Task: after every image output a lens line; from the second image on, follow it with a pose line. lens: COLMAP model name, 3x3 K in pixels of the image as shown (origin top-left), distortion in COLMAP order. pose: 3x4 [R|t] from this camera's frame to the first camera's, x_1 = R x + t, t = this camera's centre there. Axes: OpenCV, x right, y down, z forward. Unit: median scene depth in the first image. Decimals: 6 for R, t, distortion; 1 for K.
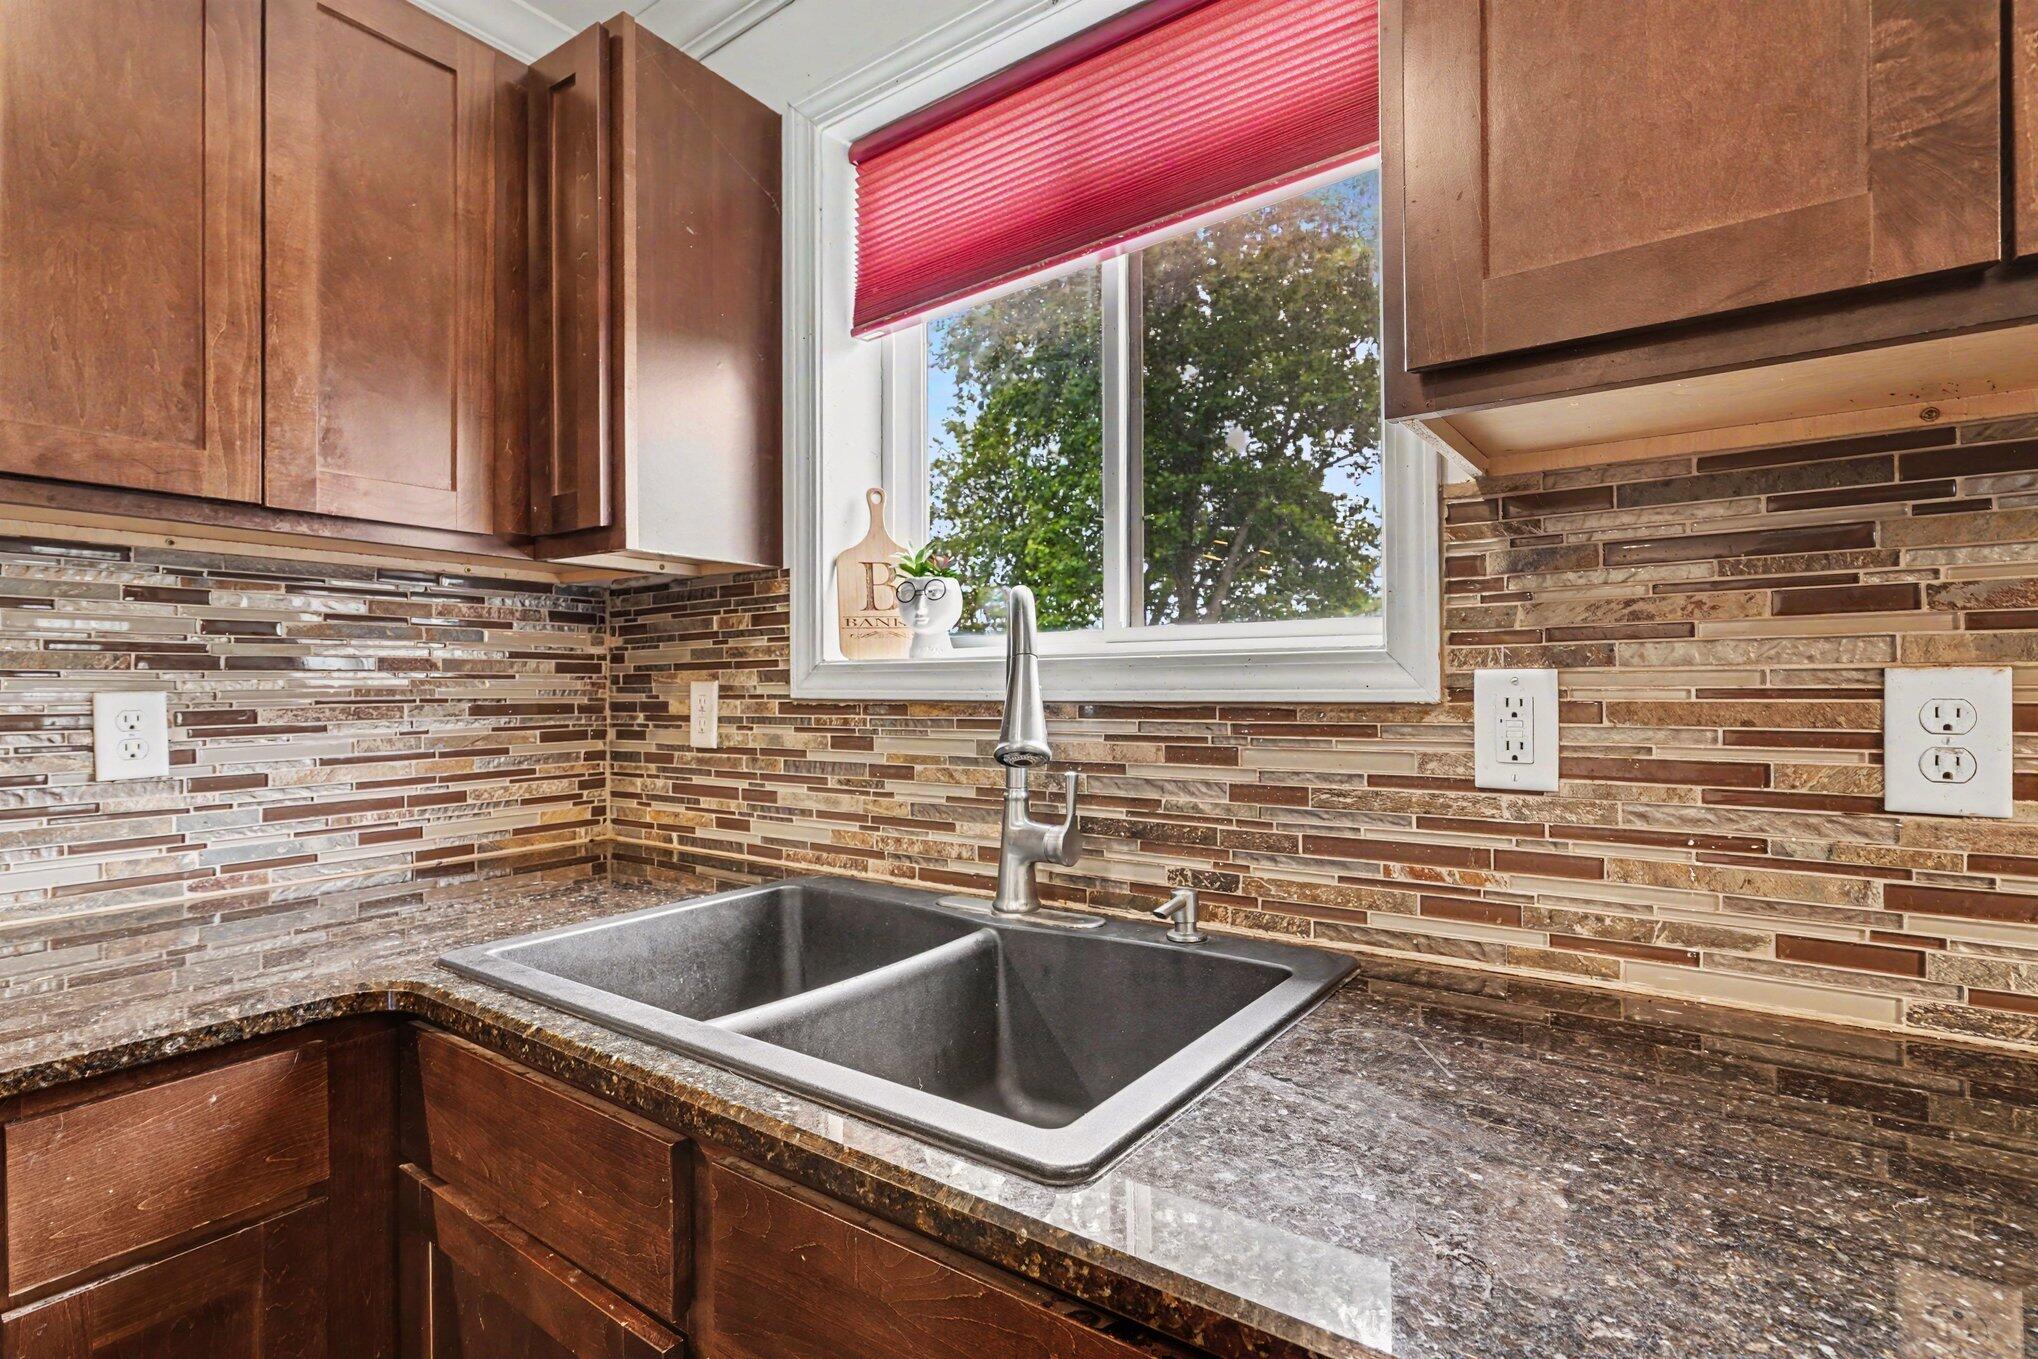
lens RADIAL K [[978.9, 0, 1019.0], [0, 978.9, 679.5], [0, 0, 1]] dist [-0.002222, 0.000004]
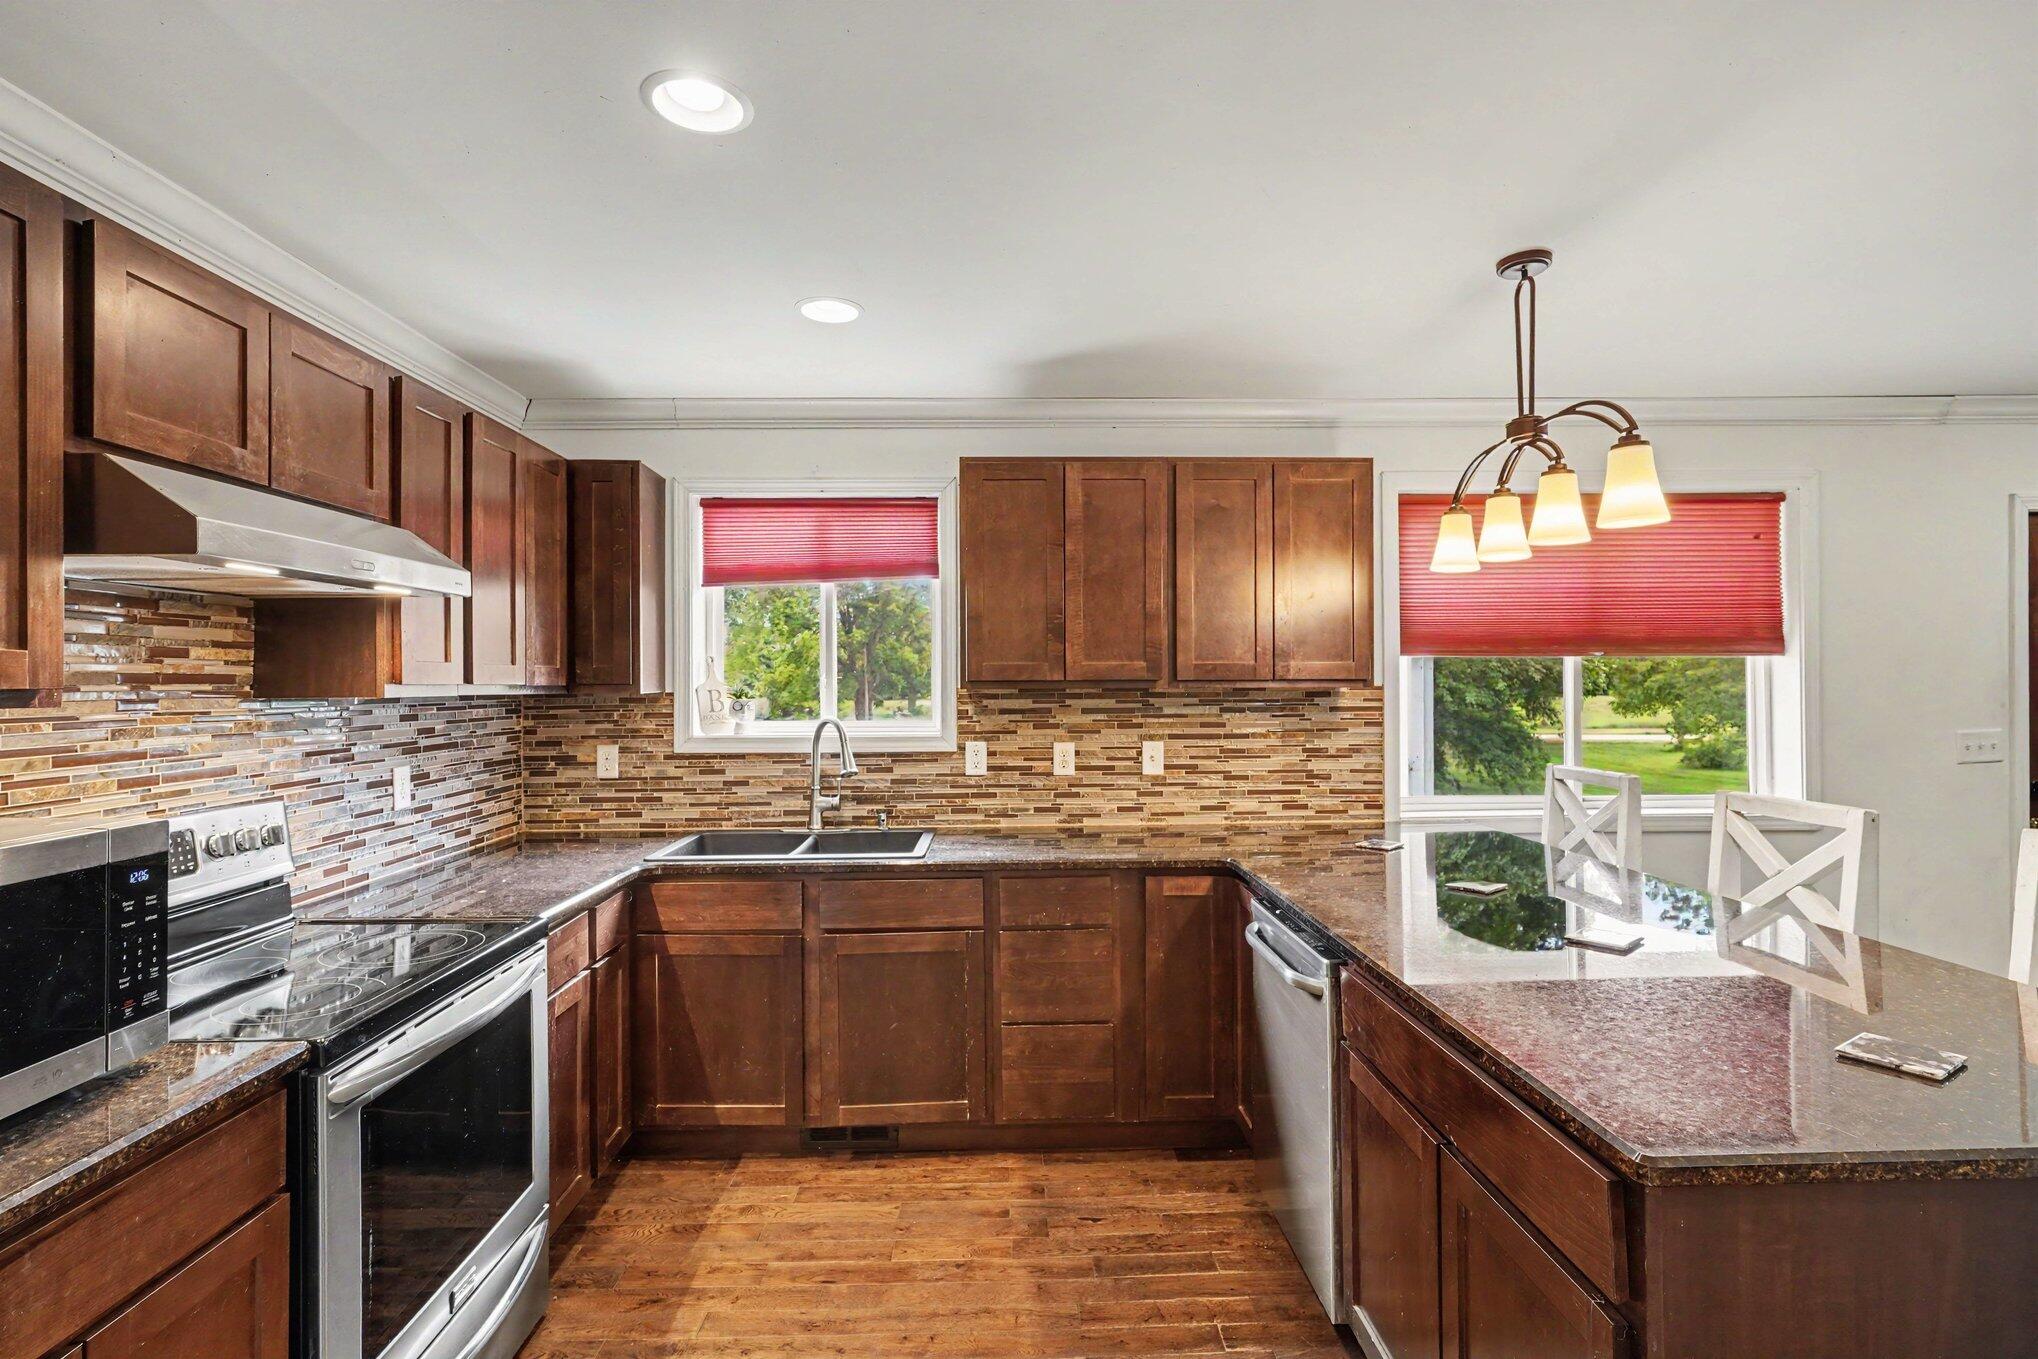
lens RADIAL K [[982.3, 0, 1026.0], [0, 982.3, 679.5], [0, 0, 1]] dist [0.003014, 0.000904]
pose [[0.795768, 0.002831, 0.605595, -1.007481], [-0.003703, 0.999993, 0.000192, -0.158461], [-0.605590, -0.002395, 0.795773, -1.302129]]
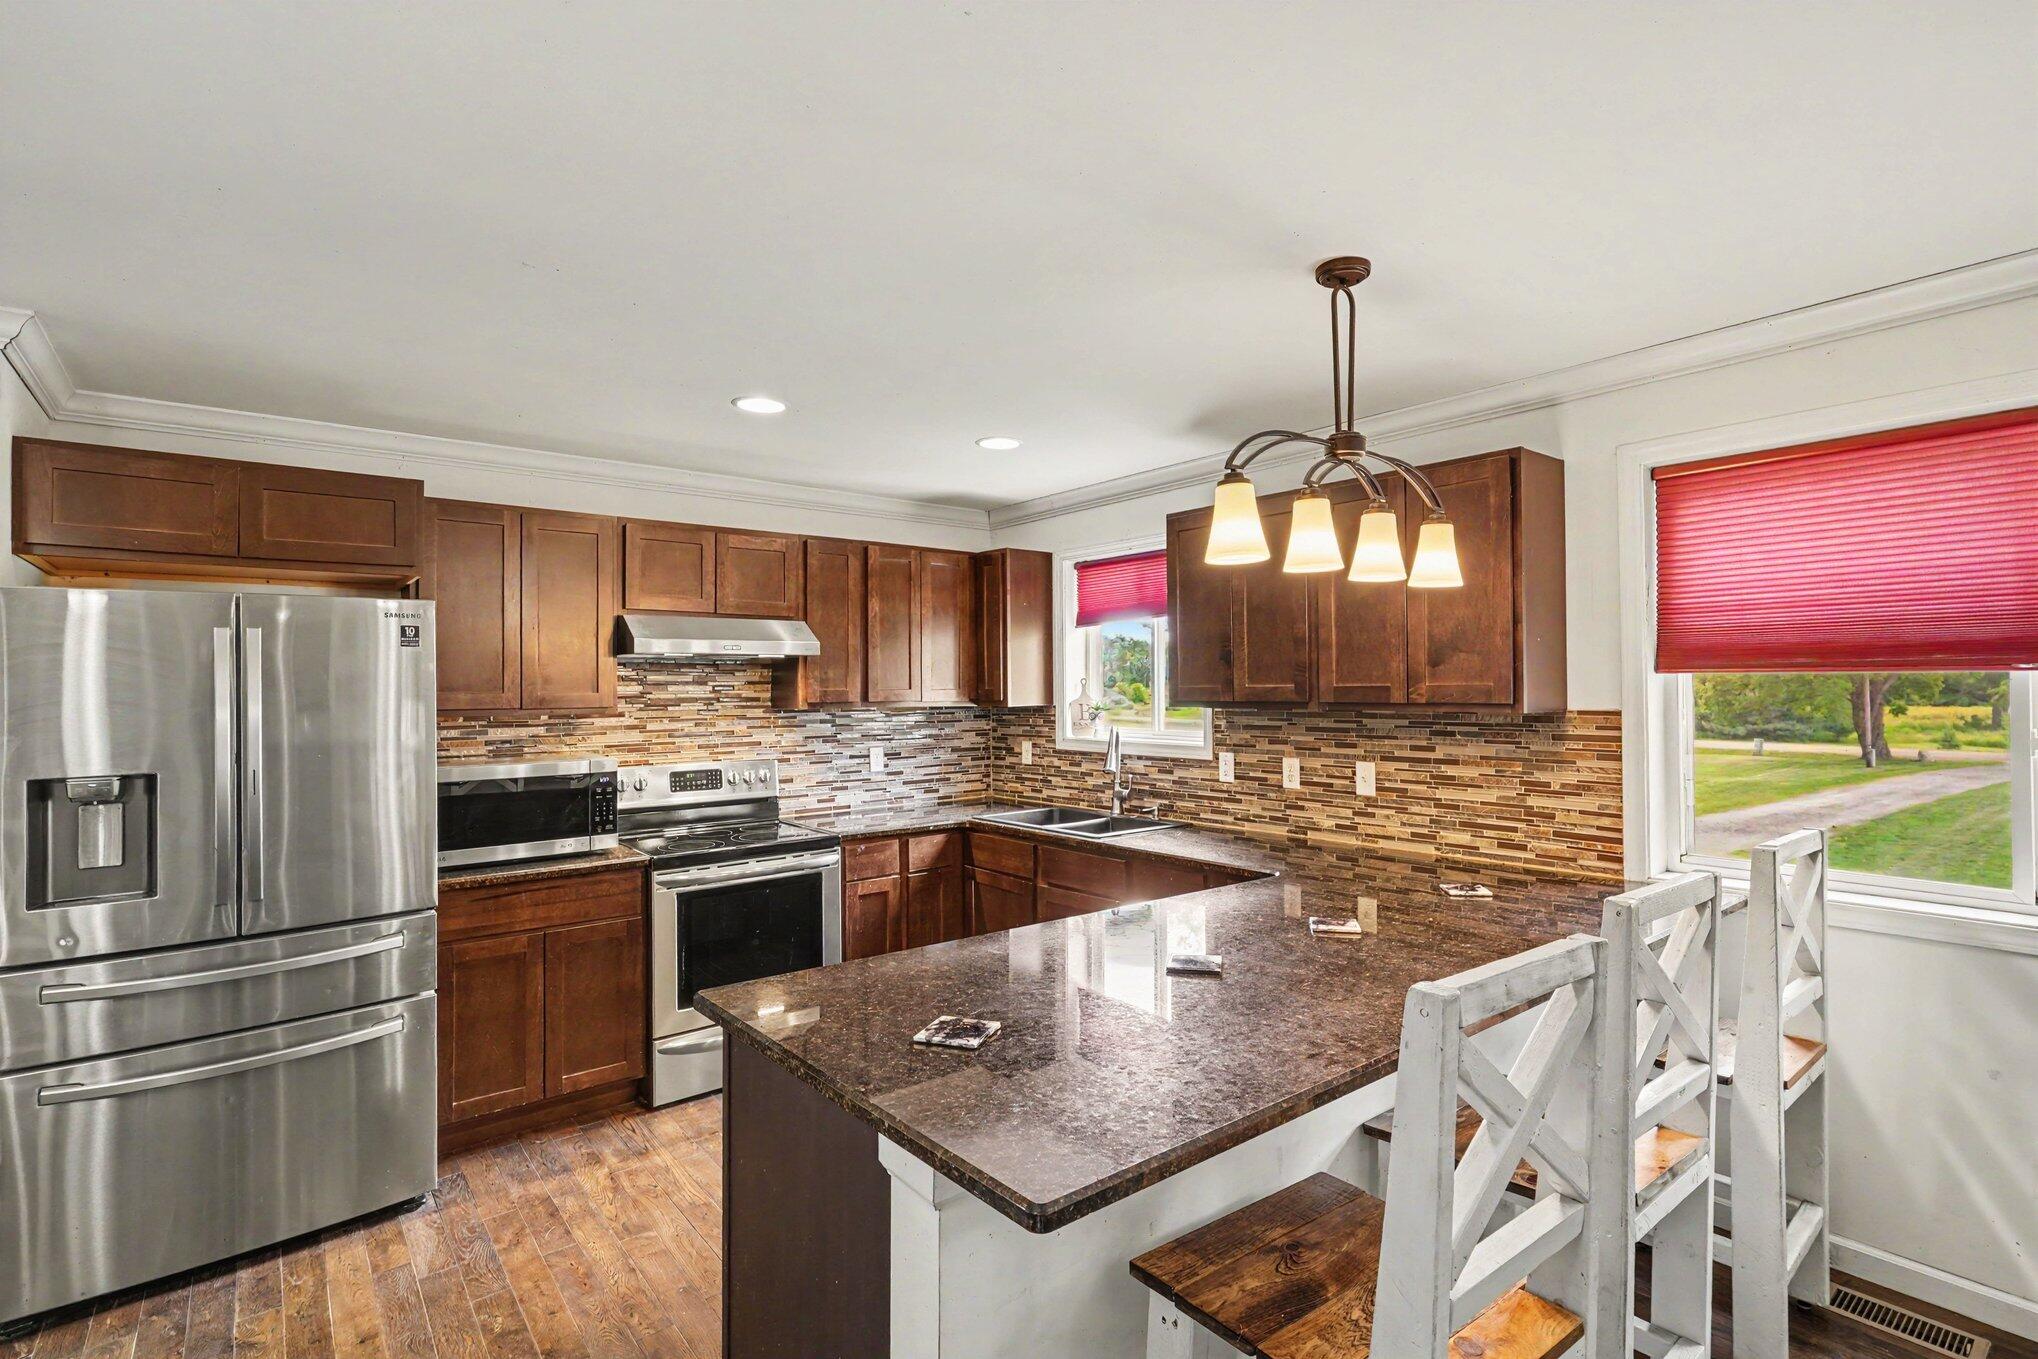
lens RADIAL K [[982.3, 0, 1026.0], [0, 982.3, 679.5], [0, 0, 1]] dist [0.003014, 0.000904]
pose [[0.964992, -0.003515, -0.262254, 0.511436], [0.003948, 0.999992, 0.001126, -0.214953], [0.262248, -0.002122, 0.964998, -2.104953]]
